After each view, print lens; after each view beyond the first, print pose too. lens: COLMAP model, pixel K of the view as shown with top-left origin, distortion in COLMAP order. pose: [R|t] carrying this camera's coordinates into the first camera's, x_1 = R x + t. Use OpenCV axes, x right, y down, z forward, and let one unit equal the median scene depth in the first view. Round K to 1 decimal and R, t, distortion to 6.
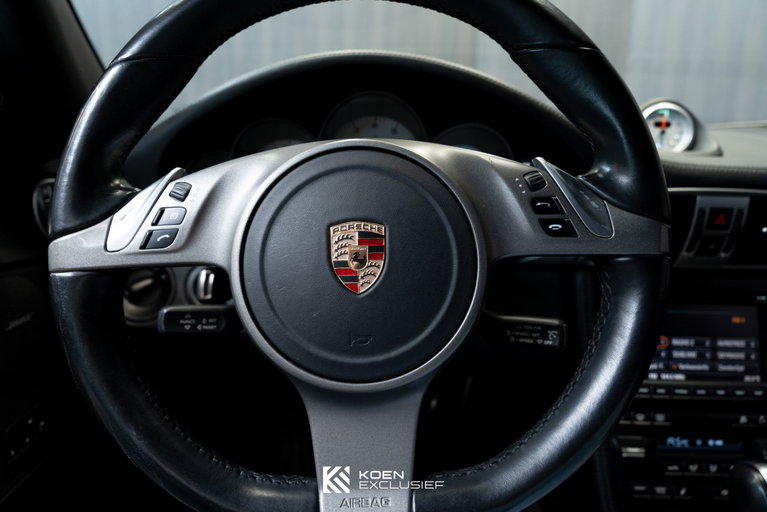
lens RADIAL K [[518.4, 0, 382.3], [0, 518.4, 257.6], [0, 0, 1]] dist [0.002179, 0.006071]
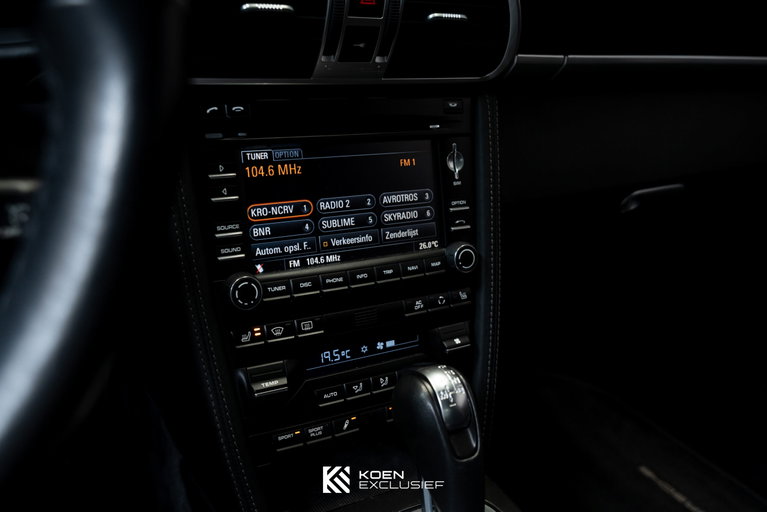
lens RADIAL K [[704.1, 0, 389.6], [0, 704.1, 255.8], [0, 0, 1]] dist [0.001173, 0.000000]
pose [[0.875061, -0.144096, 0.462066, 0.239178], [0.055093, 0.978105, 0.200688, 0.057280], [-0.480867, -0.150158, 0.863840, 0.220404]]
